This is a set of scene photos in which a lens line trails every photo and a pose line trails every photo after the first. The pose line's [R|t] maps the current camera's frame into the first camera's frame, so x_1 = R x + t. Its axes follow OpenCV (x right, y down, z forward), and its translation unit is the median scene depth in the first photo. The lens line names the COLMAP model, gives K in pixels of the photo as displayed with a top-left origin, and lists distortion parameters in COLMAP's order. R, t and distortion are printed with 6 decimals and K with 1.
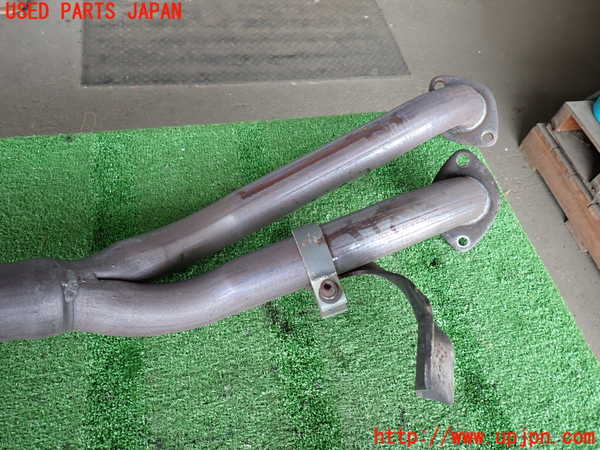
lens RADIAL K [[442.6, 0, 300.4], [0, 442.6, 225.2], [0, 0, 1]] dist [-0.003497, -0.001551]
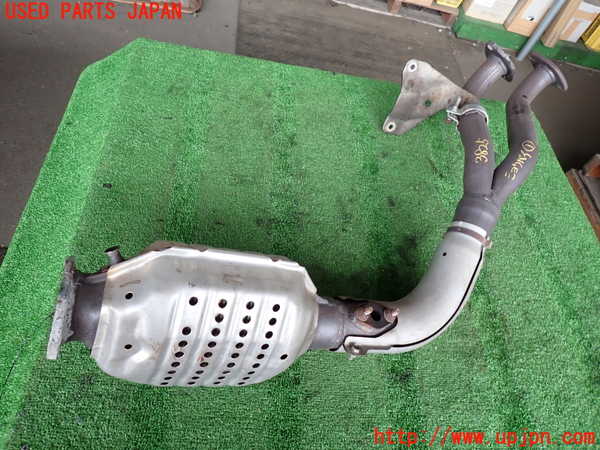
lens RADIAL K [[442.6, 0, 299.8], [0, 442.6, 227.8], [0, 0, 1]] dist [-0.003497, -0.001551]
pose [[0.978272, 0.203097, -0.041659, -0.148881], [-0.205975, 0.974974, -0.083665, 0.212347], [0.023625, 0.090428, 0.995623, -0.283559]]
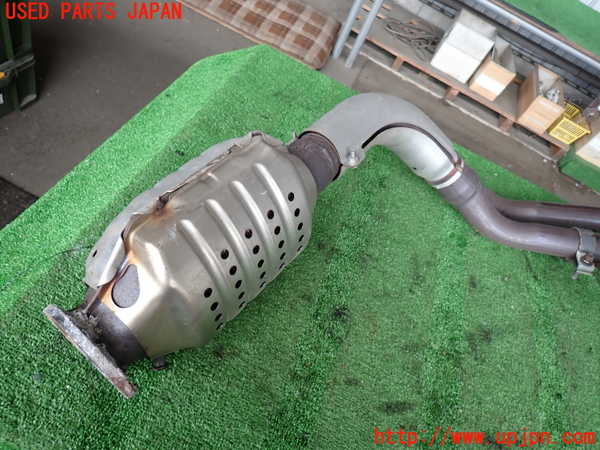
lens RADIAL K [[442.6, 0, 298.6], [0, 442.6, 225.6], [0, 0, 1]] dist [-0.003497, -0.001551]
pose [[0.841201, 0.498551, -0.209351, -0.153105], [-0.536299, 0.818674, -0.205321, 0.252508], [0.069027, 0.284991, 0.956042, -0.217025]]
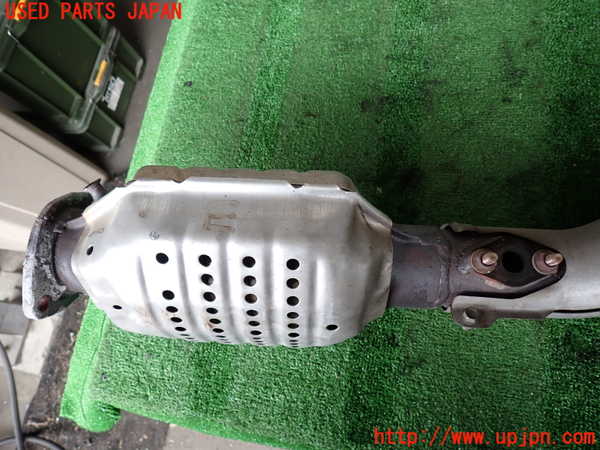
lens RADIAL K [[442.6, 0, 301.0], [0, 442.6, 227.8], [0, 0, 1]] dist [-0.003497, -0.001551]
pose [[0.839628, 0.227174, -0.493372, -0.075345], [-0.090901, 0.954294, 0.284711, 0.175736], [0.535501, -0.194203, 0.821902, -0.134968]]
